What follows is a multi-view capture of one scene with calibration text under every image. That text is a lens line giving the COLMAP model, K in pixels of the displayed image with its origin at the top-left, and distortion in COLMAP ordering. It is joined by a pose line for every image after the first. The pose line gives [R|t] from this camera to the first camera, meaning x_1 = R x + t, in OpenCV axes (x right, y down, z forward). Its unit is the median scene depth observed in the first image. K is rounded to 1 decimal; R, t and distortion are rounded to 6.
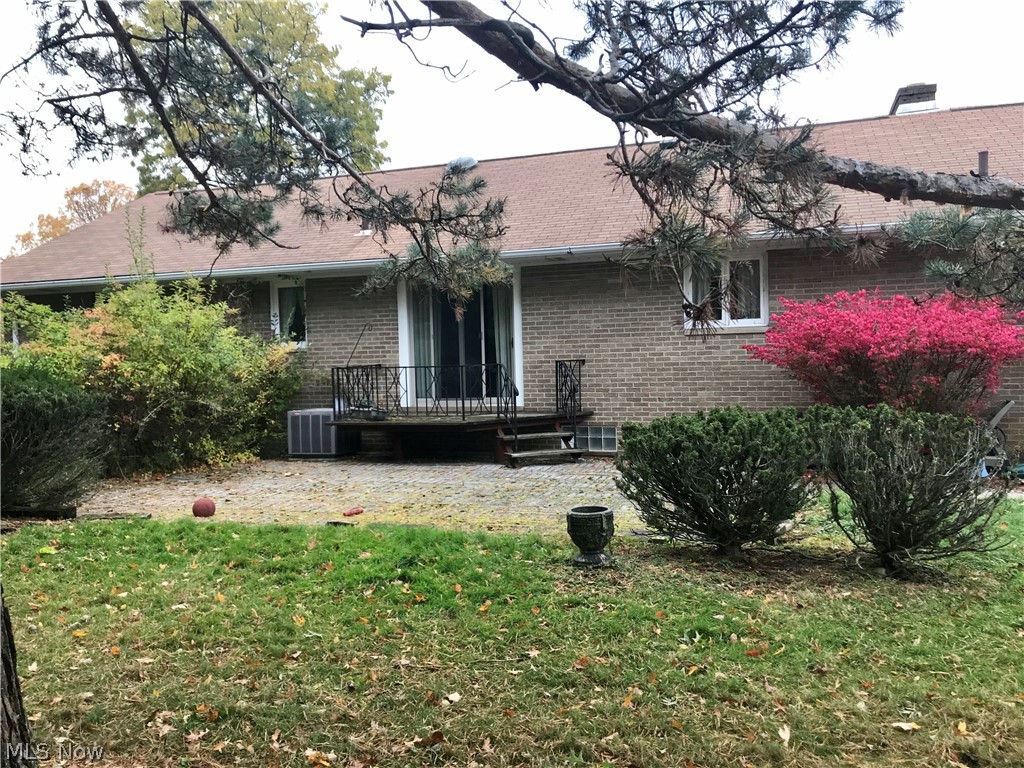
lens RADIAL K [[833.5, 0, 507.5], [0, 833.5, 386.7], [0, 0, 1]] dist [0.012353, -0.003699]
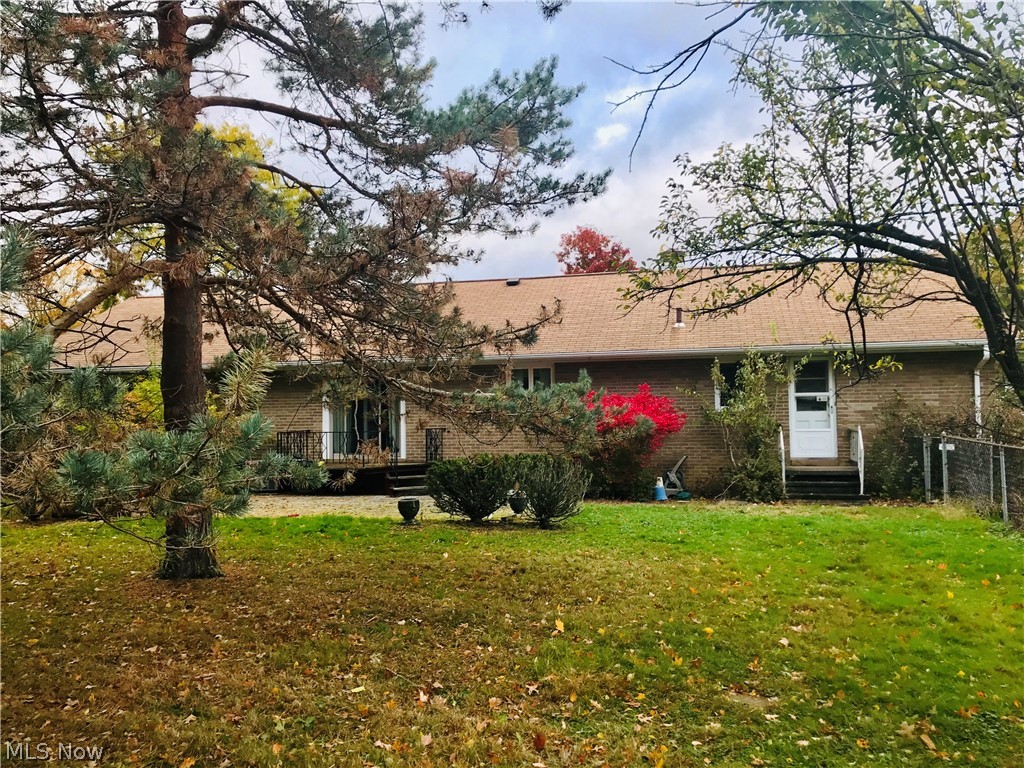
lens RADIAL K [[833.5, 0, 507.5], [0, 833.5, 386.7], [0, 0, 1]] dist [0.012353, -0.003699]
pose [[0.996103, 0.012785, 0.087263, 0.074325], [-0.006070, 0.997029, -0.076790, 0.008685], [-0.087986, 0.075961, 0.993221, -0.559454]]
